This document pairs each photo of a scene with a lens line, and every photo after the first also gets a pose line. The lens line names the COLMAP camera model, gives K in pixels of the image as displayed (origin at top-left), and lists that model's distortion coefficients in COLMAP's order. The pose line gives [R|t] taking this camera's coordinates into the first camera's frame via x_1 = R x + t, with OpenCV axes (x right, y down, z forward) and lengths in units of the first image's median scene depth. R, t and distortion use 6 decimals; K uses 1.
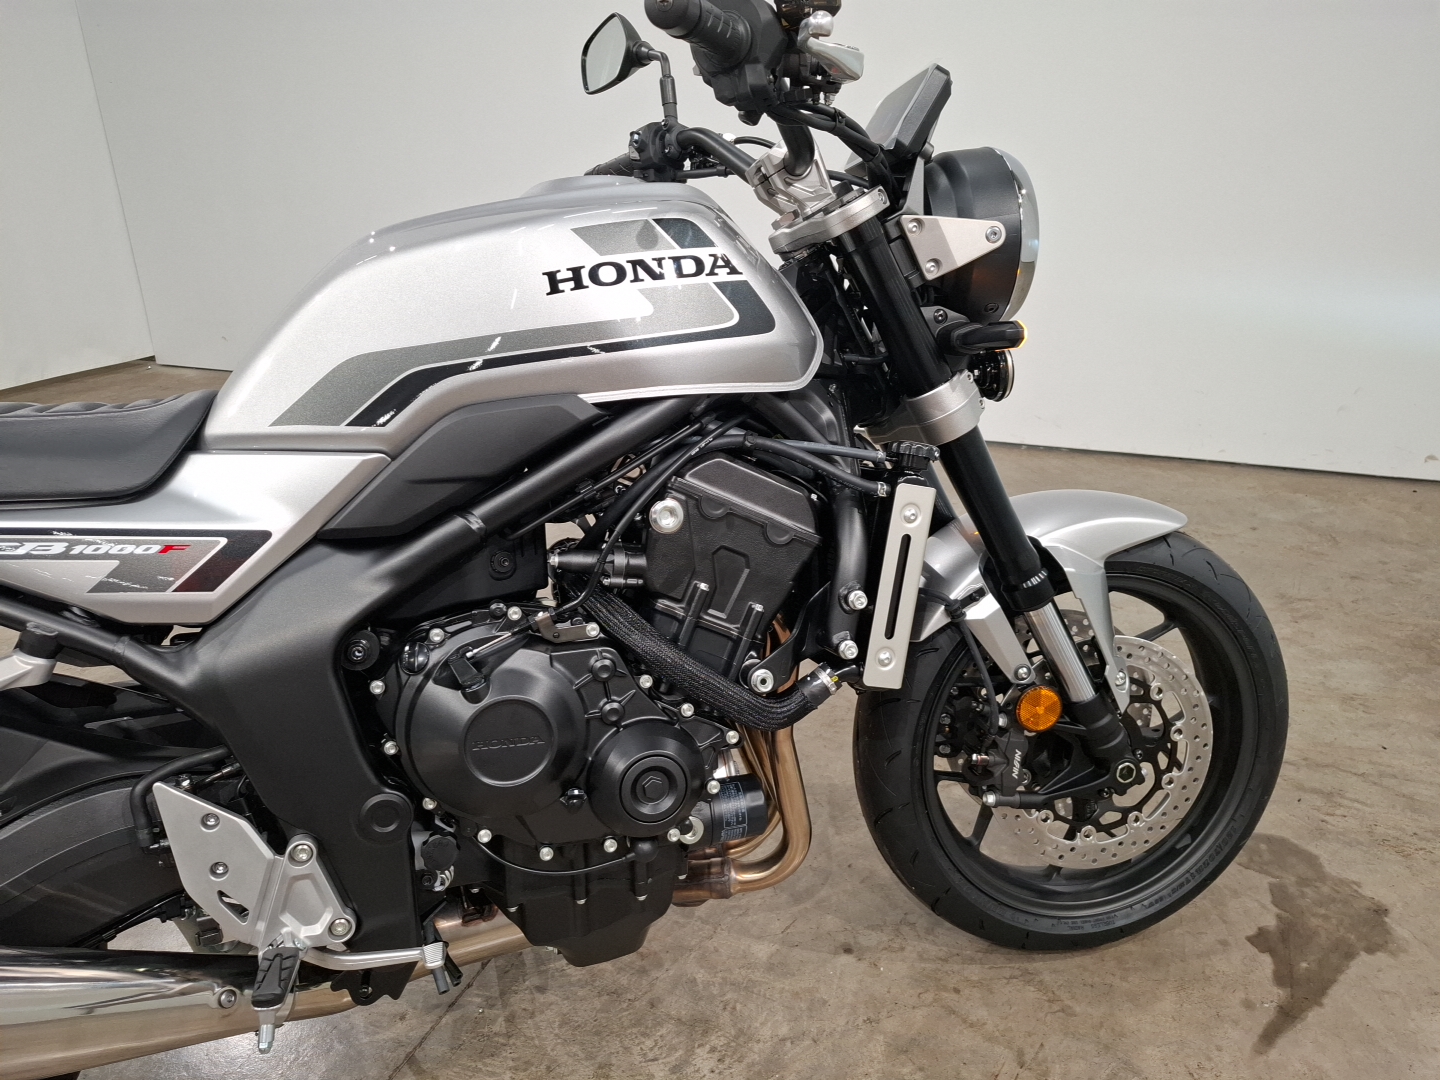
lens RADIAL K [[1127.9, 0, 738.0], [0, 1127.9, 540.8], [0, 0, 1]] dist [0.049475, -0.003746]
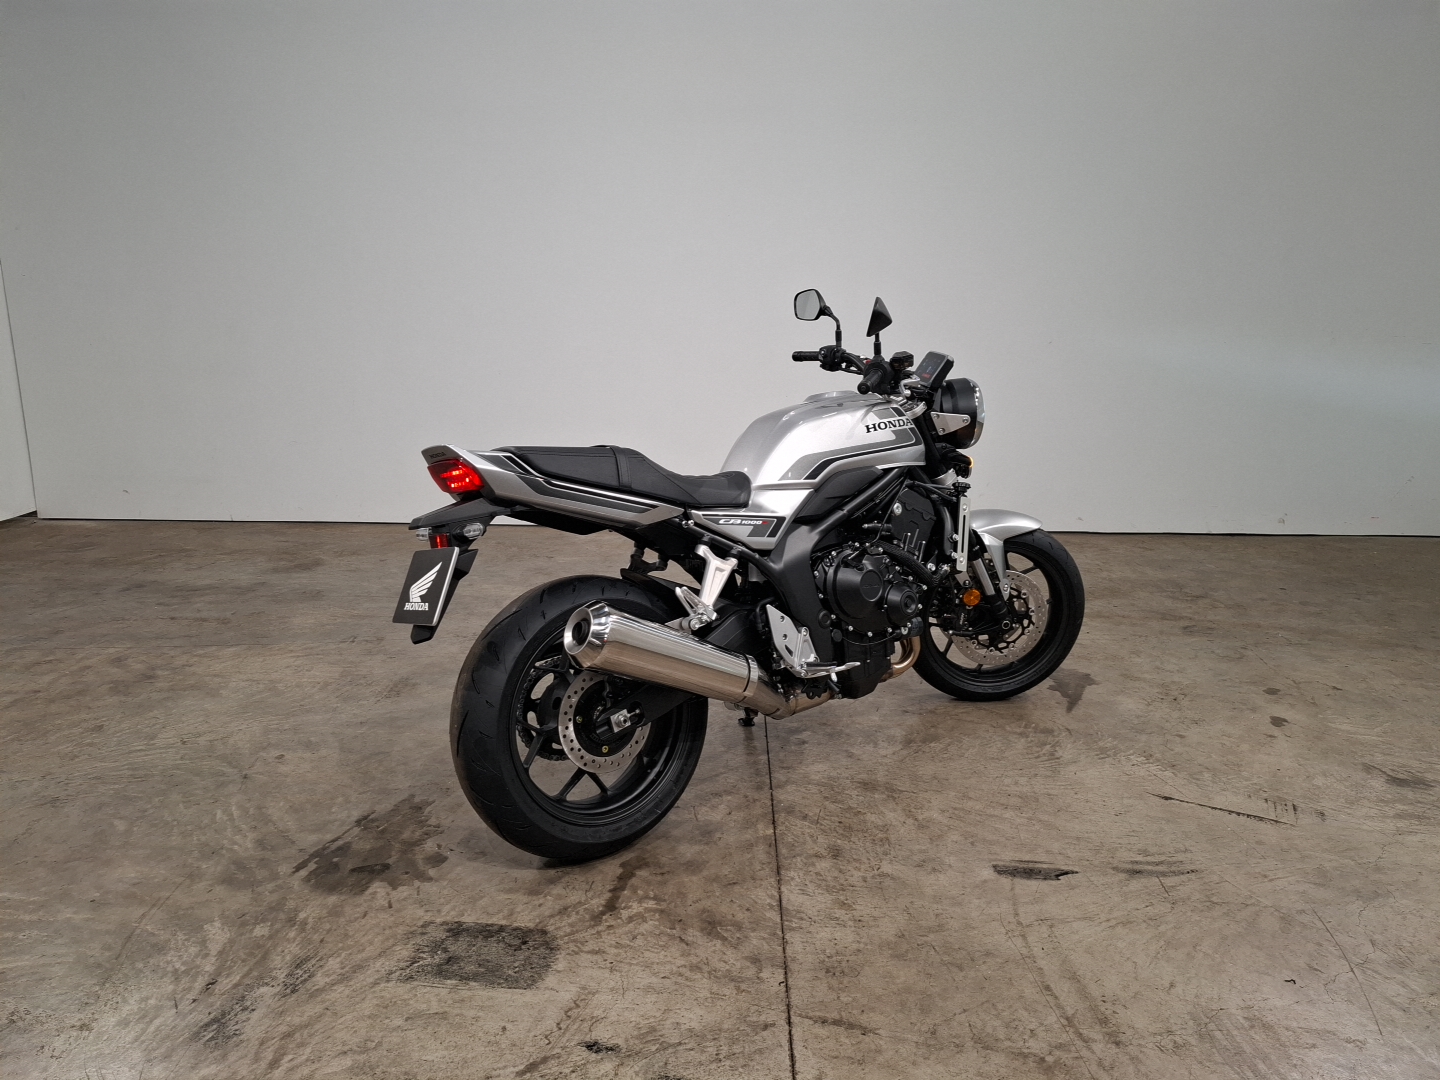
lens RADIAL K [[1074.4, 0, 737.4], [0, 1074.4, 540.5], [0, 0, 1]] dist [0.139426, -0.185736]
pose [[0.926206, -0.046630, 0.374123, -1.128704], [0.097814, 0.988064, -0.119005, 0.262925], [-0.364108, 0.146818, 0.919712, -1.033572]]
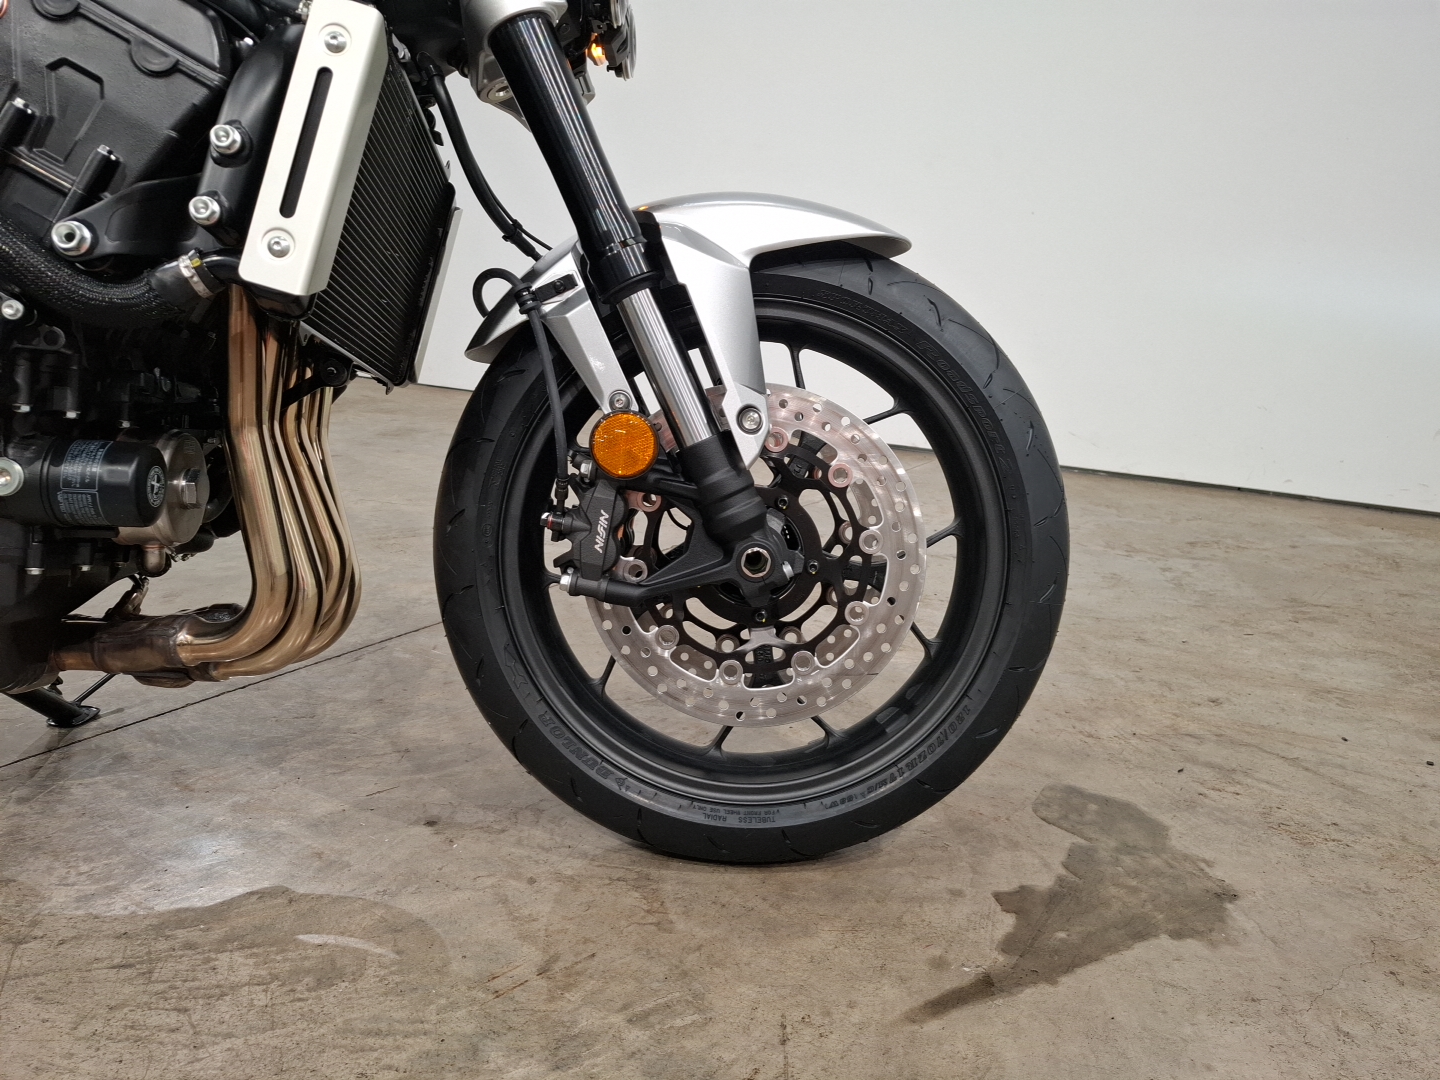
lens RADIAL K [[1074.4, 0, 737.4], [0, 1074.4, 540.5], [0, 0, 1]] dist [0.139426, -0.185736]
pose [[0.975174, 0.089703, -0.202456, 0.453904], [-0.119640, 0.982779, -0.140827, 0.280083], [0.186337, 0.161553, 0.969113, 0.353204]]
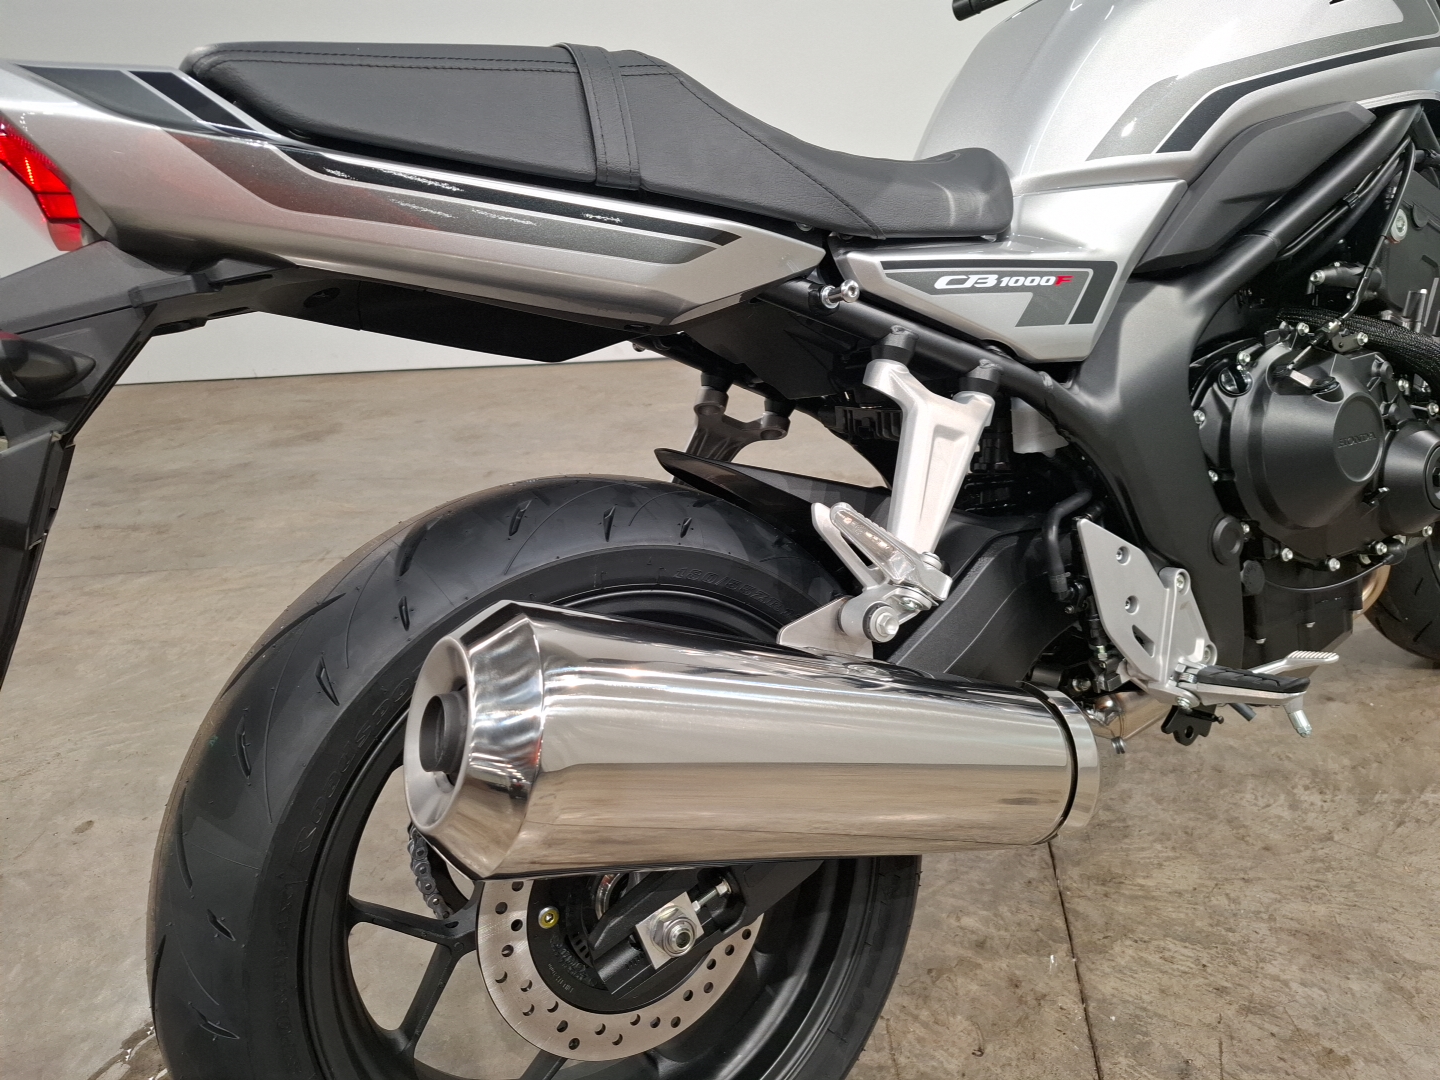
lens RADIAL K [[1074.4, 0, 737.4], [0, 1074.4, 540.5], [0, 0, 1]] dist [0.139426, -0.185736]
pose [[0.962230, -0.151268, 0.226344, -0.730004], [0.150869, 0.988368, 0.019162, 0.121204], [-0.226610, 0.015711, 0.973859, 0.112684]]
